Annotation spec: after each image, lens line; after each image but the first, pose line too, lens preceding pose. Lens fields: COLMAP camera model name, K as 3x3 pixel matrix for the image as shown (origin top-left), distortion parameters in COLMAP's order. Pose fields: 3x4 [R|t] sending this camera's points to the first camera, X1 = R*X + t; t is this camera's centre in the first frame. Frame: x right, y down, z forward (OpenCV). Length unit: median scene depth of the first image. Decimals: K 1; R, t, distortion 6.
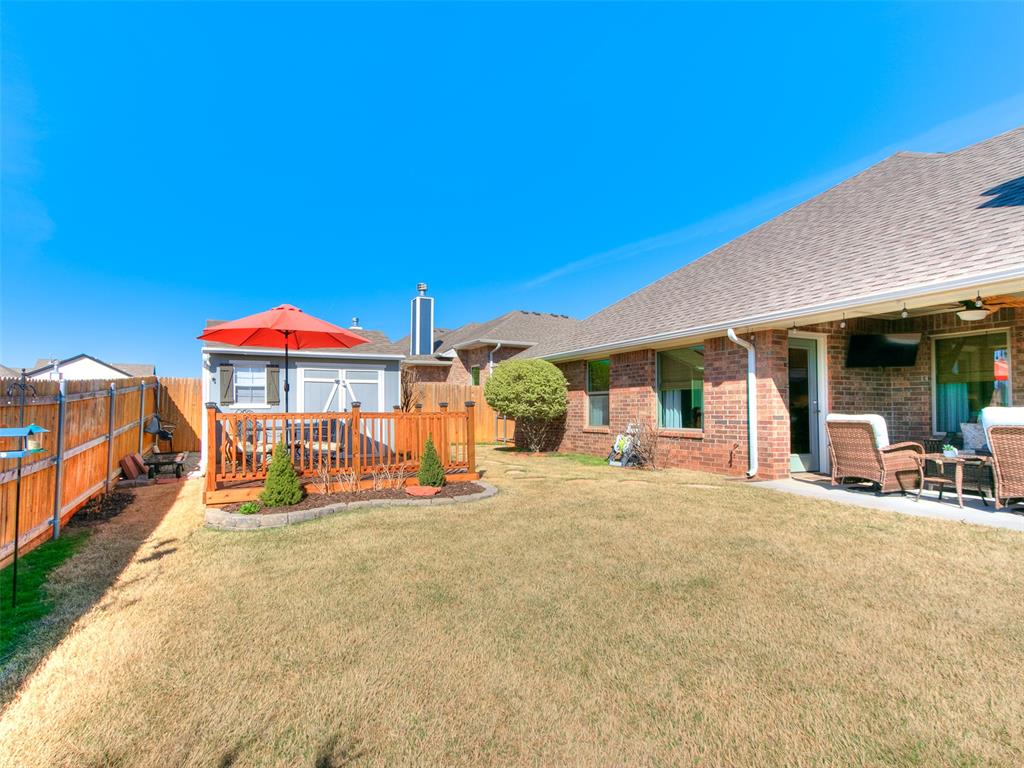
lens RADIAL K [[510.0, 0, 445.9], [0, 510.0, 398.0], [0, 0, 1]] dist [0.002034, 0.001339]
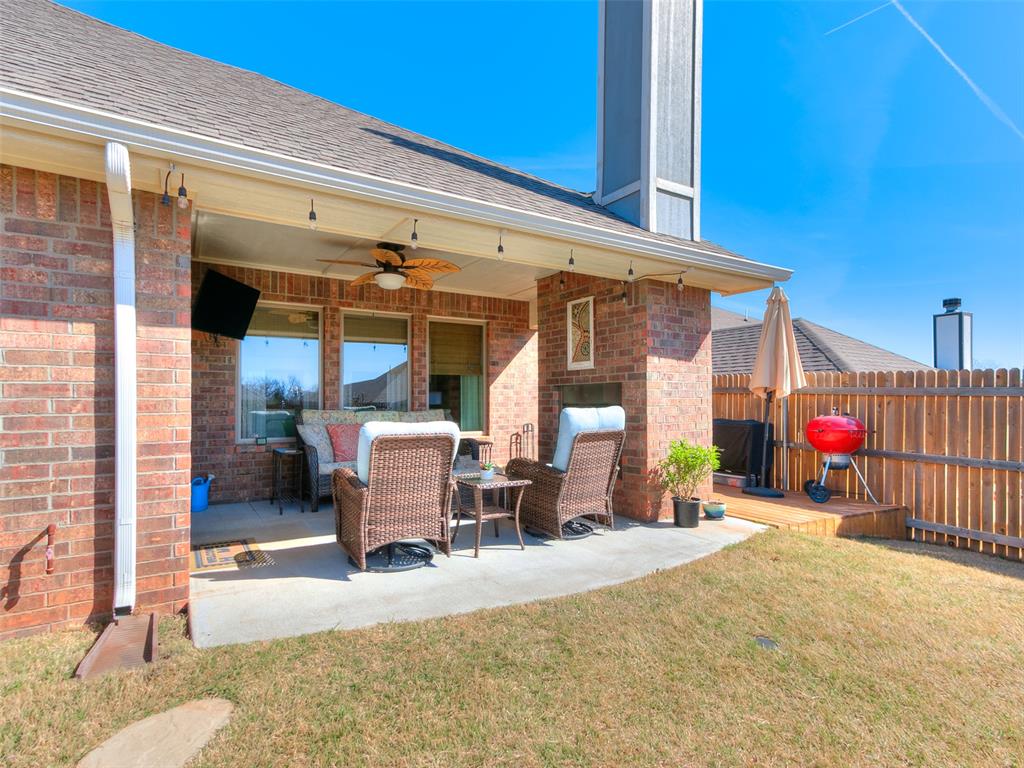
lens RADIAL K [[521.6, 0, 488.0], [0, 521.6, 396.4], [0, 0, 1]] dist [0.006522, 0.001971]
pose [[-0.174501, 0.007556, 0.984628, 0.197234], [-0.027448, 0.999545, -0.012535, 0.008491], [-0.984274, -0.029213, -0.174214, 0.760406]]
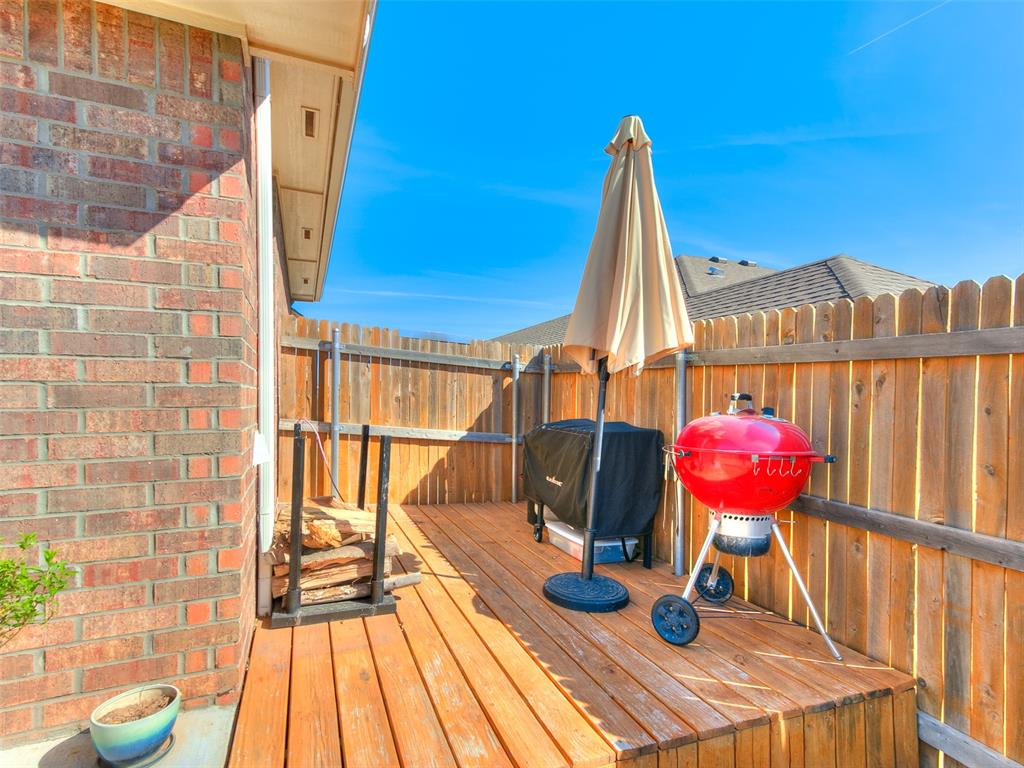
lens RADIAL K [[516.9, 0, 509.6], [0, 516.9, 401.9], [0, 0, 1]] dist [0.009836, 0.001021]
pose [[-0.016549, -0.009455, 0.999818, 0.548219], [-0.028011, 0.999567, 0.008989, 0.006730], [-0.999471, -0.027857, -0.016806, 0.289893]]
